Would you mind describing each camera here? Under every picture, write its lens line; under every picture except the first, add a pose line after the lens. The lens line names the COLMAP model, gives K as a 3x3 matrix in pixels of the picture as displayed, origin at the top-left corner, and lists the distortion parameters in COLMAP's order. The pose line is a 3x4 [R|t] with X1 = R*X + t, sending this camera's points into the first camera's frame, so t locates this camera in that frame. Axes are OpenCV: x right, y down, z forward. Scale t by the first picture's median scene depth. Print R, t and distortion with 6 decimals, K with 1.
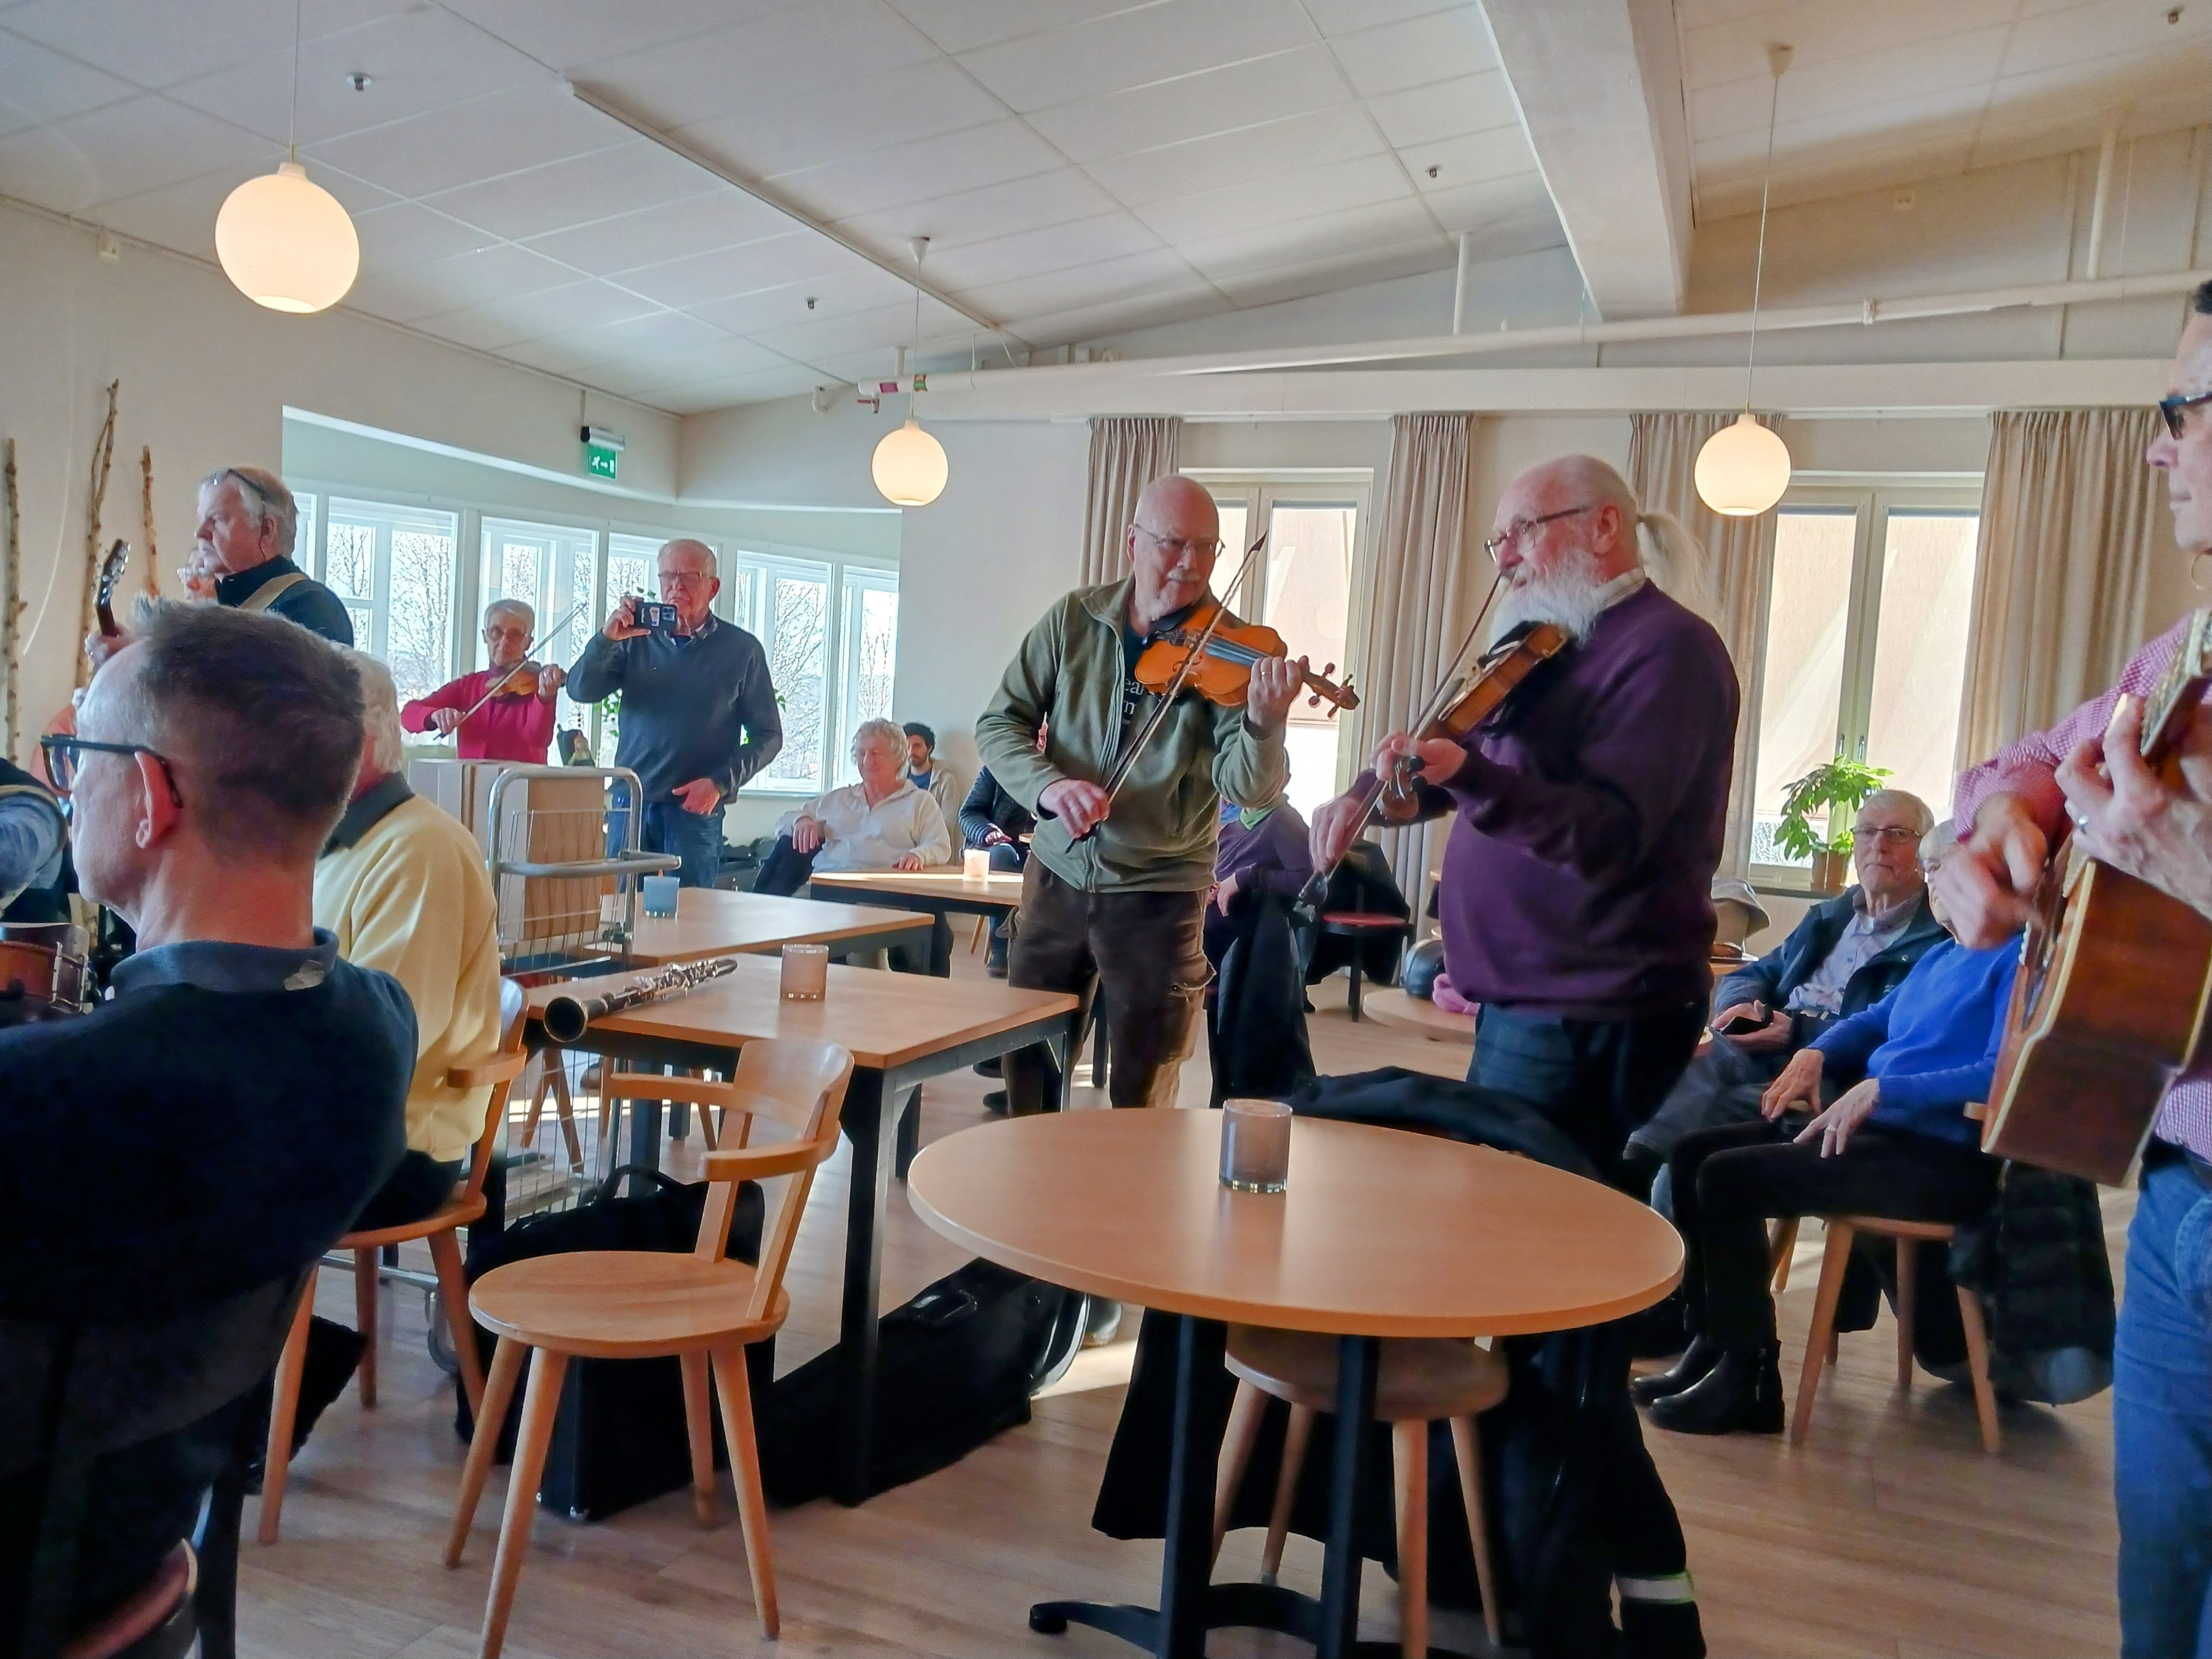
lens RADIAL K [[1765.1, 0, 1095.3], [0, 1765.1, 830.0], [0, 0, 1]] dist [0.007553, 0.002620]
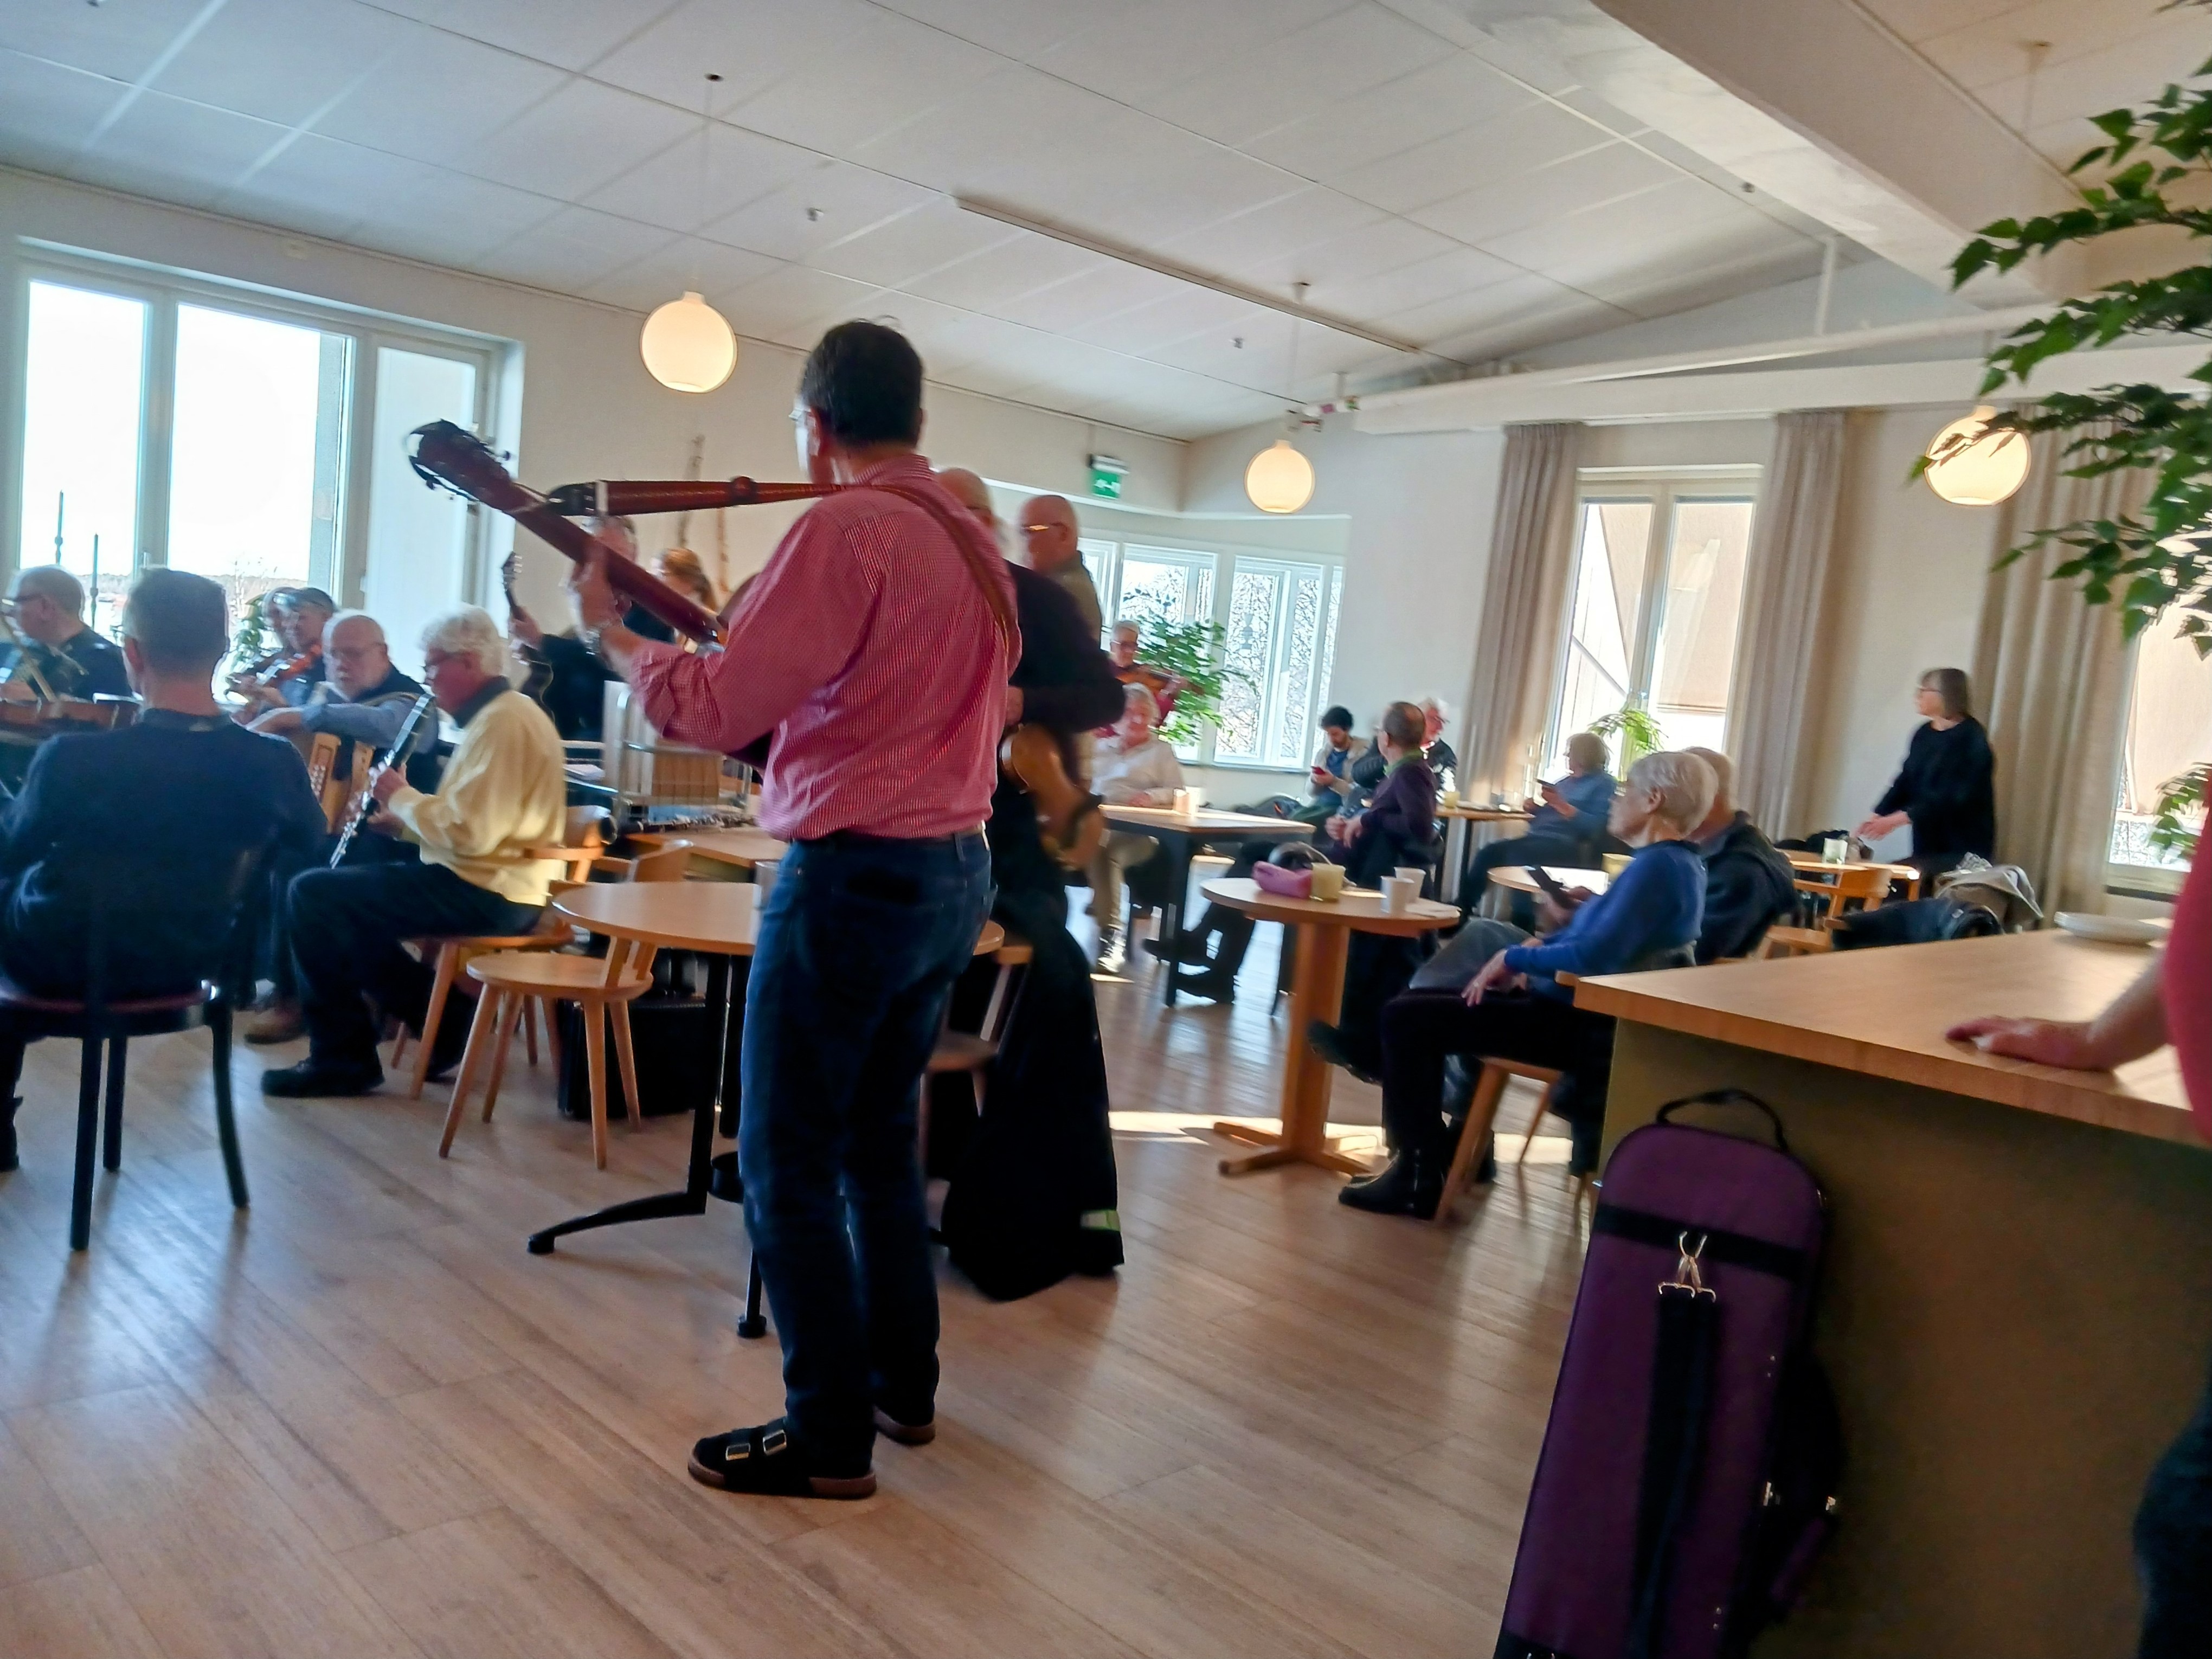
lens RADIAL K [[1761.5, 0, 1107.2], [0, 1761.5, 935.2], [0, 0, 1]] dist [-0.052049, 0.004308]
pose [[0.911643, 0.066897, -0.405503, 0.245472], [-0.045391, 0.997016, 0.062435, 0.023575], [0.408470, -0.038512, 0.911959, -0.100951]]
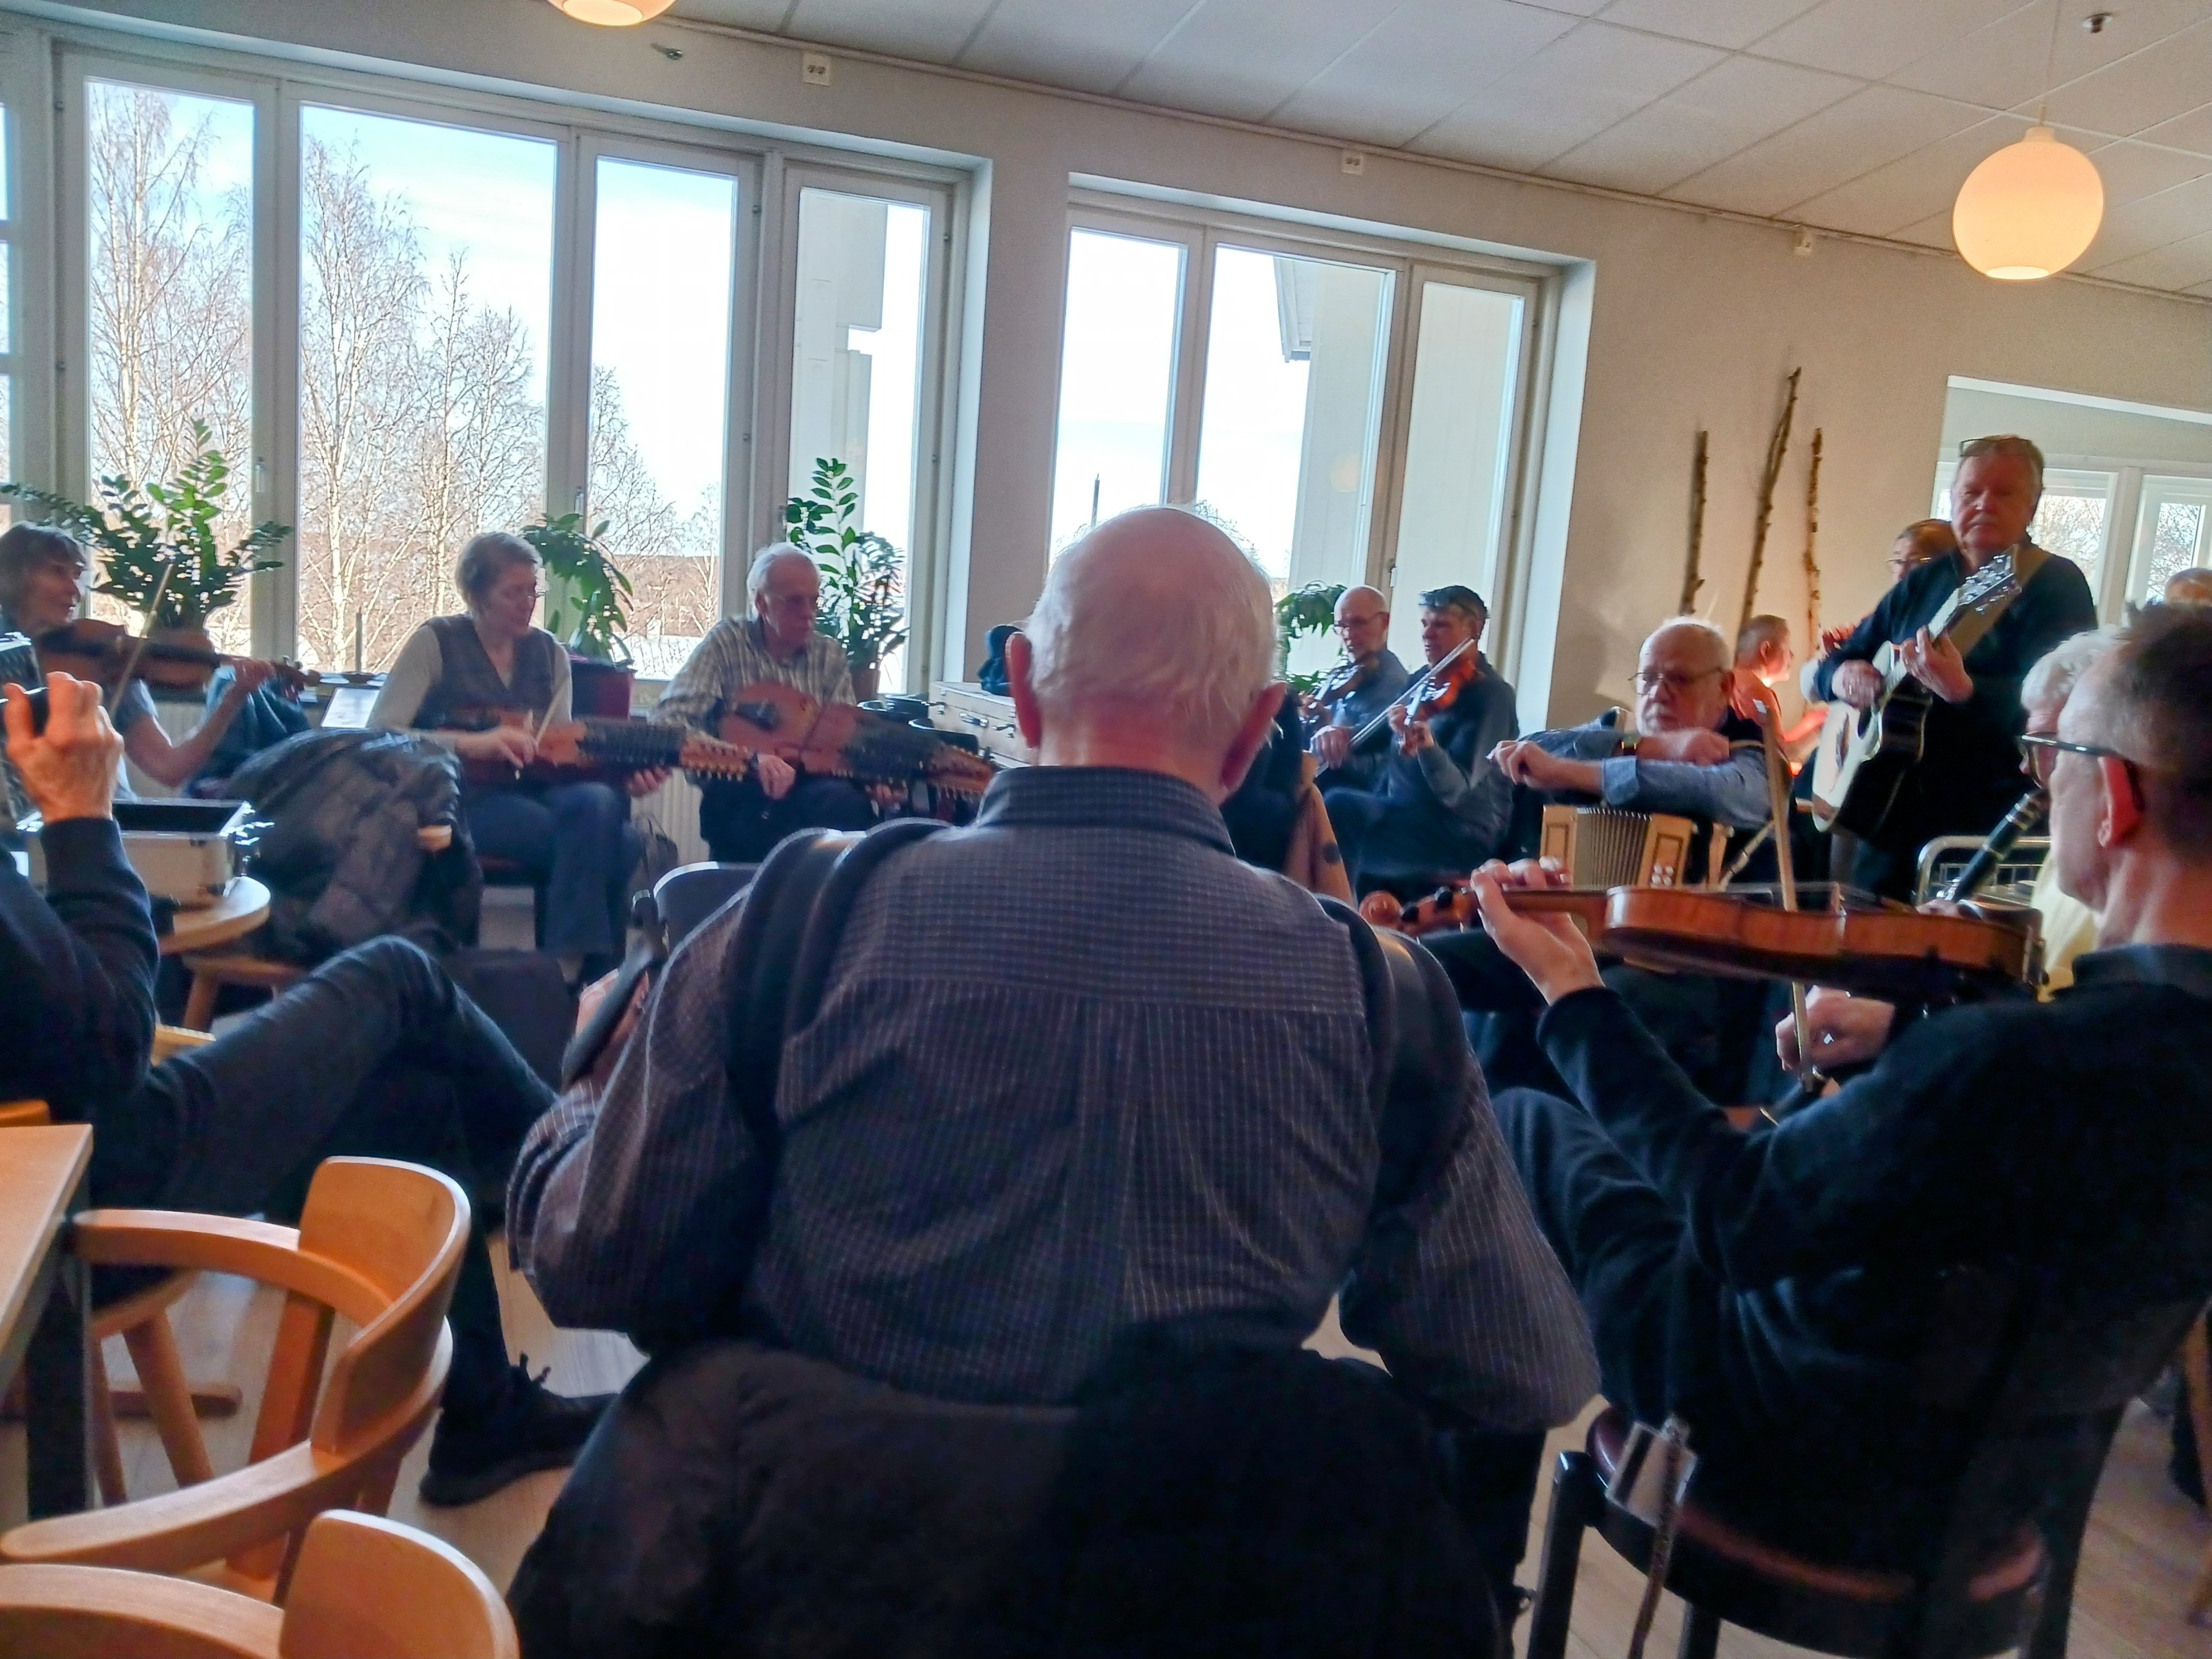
lens RADIAL K [[1765.1, 0, 1095.3], [0, 1765.1, 830.0], [0, 0, 1]] dist [0.007553, 0.002620]
pose [[0.656465, 0.091638, -0.748770, -0.022392], [-0.079363, 0.995475, 0.052251, -0.001009], [0.750170, 0.025124, 0.660767, -0.019185]]
